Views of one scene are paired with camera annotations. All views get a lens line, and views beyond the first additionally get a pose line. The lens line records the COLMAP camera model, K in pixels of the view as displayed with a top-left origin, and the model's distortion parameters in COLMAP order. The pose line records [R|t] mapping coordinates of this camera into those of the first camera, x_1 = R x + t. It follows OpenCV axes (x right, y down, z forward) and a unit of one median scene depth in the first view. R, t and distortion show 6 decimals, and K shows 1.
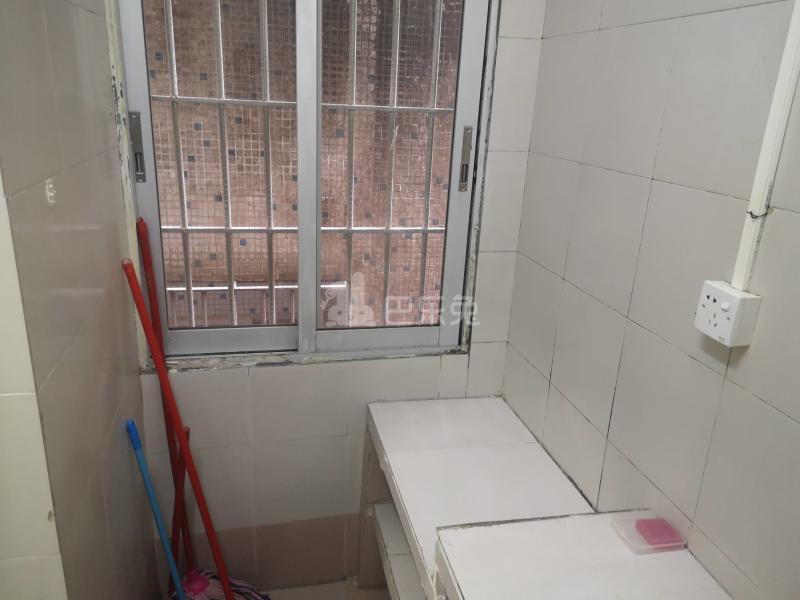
lens RADIAL K [[618.6, 0, 400.0], [0, 618.6, 300.0], [0, 0, 1]] dist [0.073850, -0.097328]
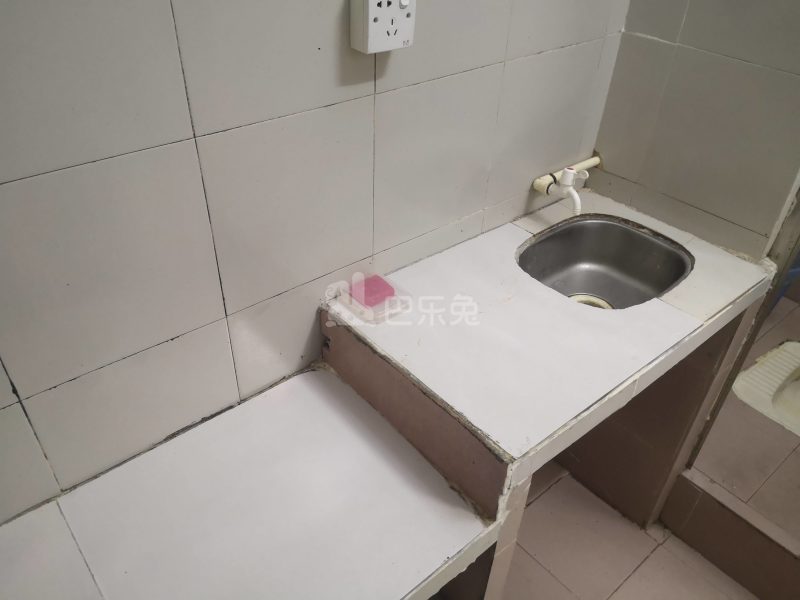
lens RADIAL K [[618.6, 0, 400.0], [0, 618.6, 300.0], [0, 0, 1]] dist [0.073850, -0.097328]
pose [[-0.453003, -0.581923, 0.675392, -0.282180], [0.231179, 0.654992, 0.719404, -0.323533], [-0.861014, 0.482028, -0.162185, 1.266221]]
